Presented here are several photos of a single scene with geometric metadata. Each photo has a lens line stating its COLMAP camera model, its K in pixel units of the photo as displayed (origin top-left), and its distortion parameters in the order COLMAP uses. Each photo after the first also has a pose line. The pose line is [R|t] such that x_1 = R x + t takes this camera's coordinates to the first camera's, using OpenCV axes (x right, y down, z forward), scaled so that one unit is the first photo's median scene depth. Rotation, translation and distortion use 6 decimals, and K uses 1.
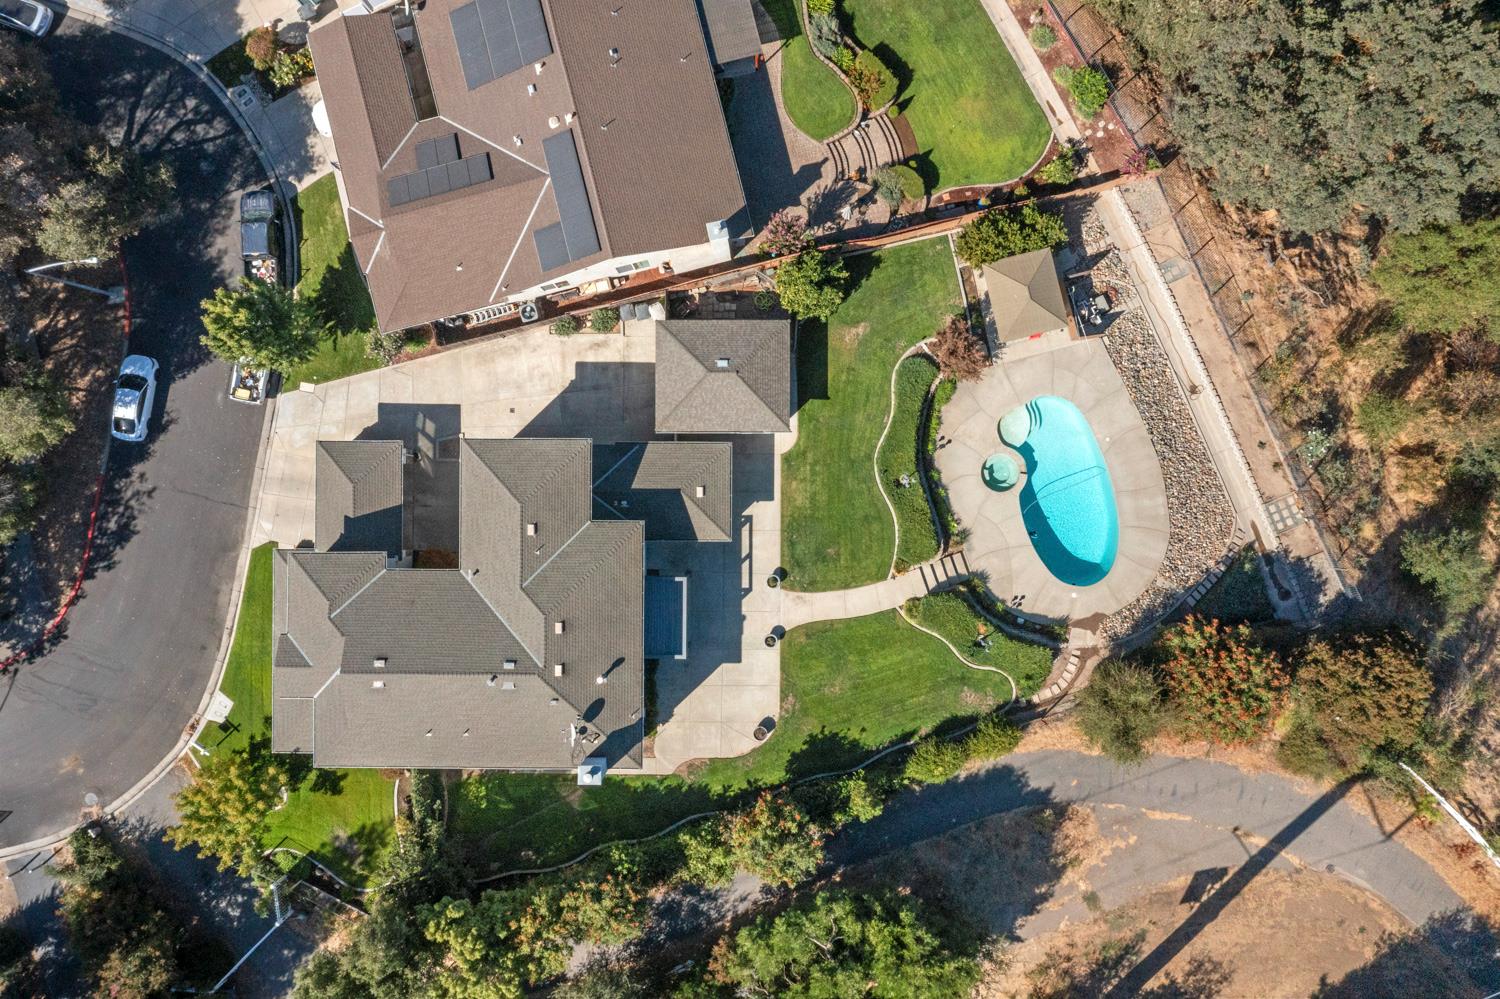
lens RADIAL K [[1222.4, 0, 748.1], [0, 1222.4, 496.7], [0, 0, 1]] dist [-0.002394, -0.003626]
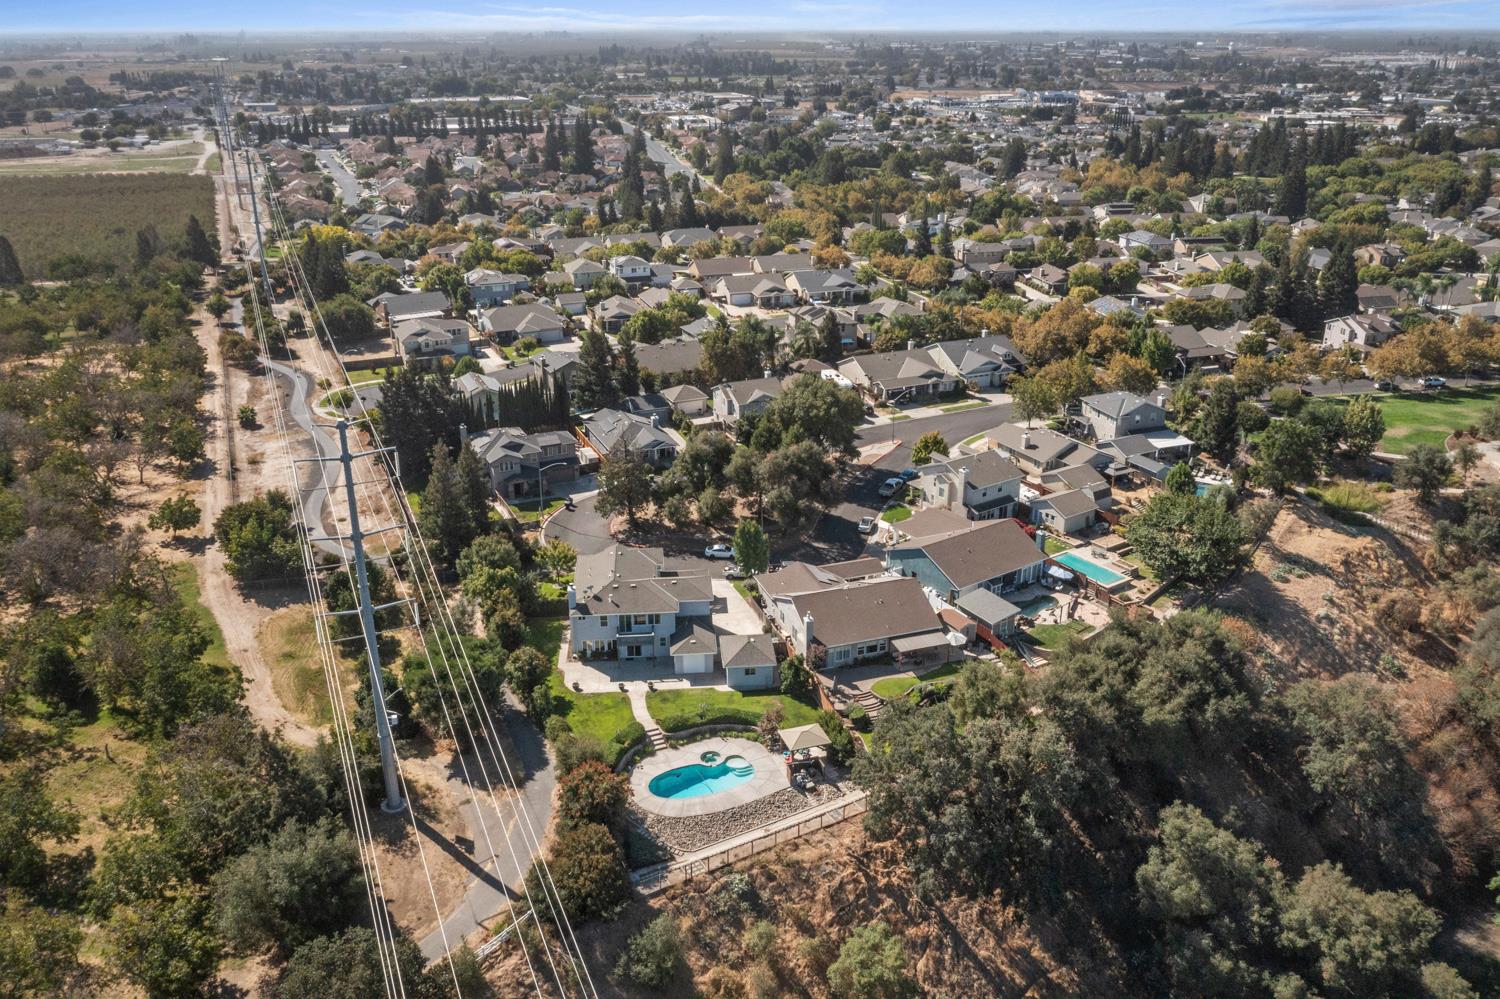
lens RADIAL K [[1222.4, 0, 749.4], [0, 1222.4, 498.8], [0, 0, 1]] dist [-0.002394, -0.003626]
pose [[0.079573, 0.363649, -0.928131, 1.767688], [-0.996812, 0.034483, -0.071950, 0.040950], [0.005840, 0.930898, 0.365233, -0.027822]]
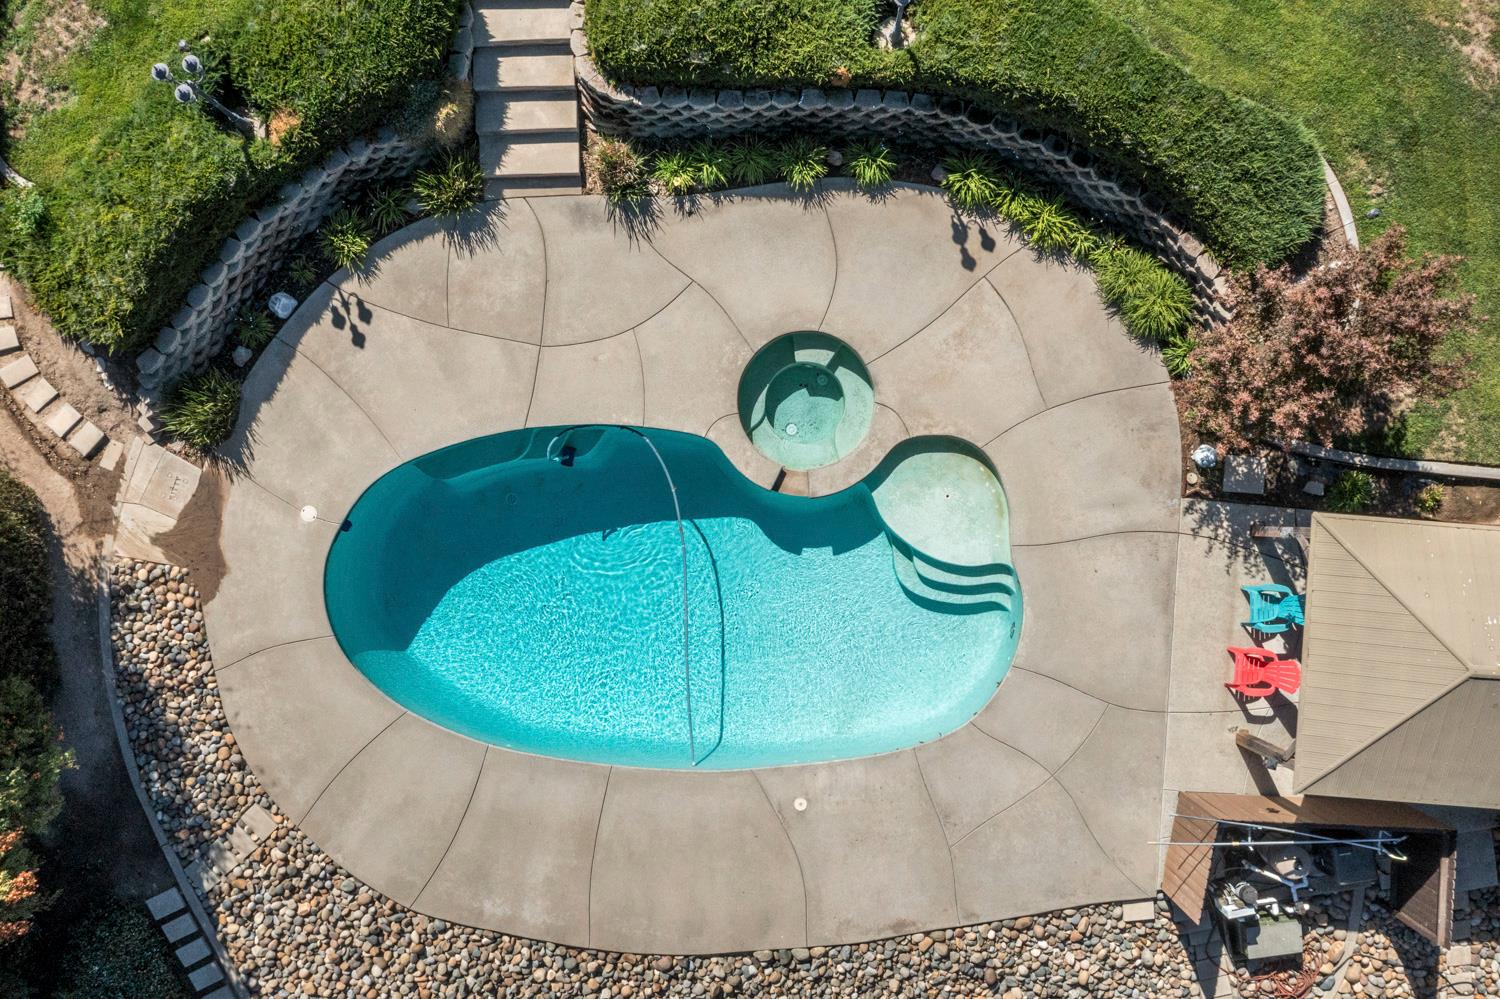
lens RADIAL K [[1222.4, 0, 747.1], [0, 1222.4, 500.2], [0, 0, 1]] dist [-0.002394, -0.003626]
pose [[-0.310397, 0.950606, 0.001302, 0.232230], [-0.950415, -0.310361, 0.019672, -0.019315], [0.019104, 0.004869, 0.999806, 0.722282]]
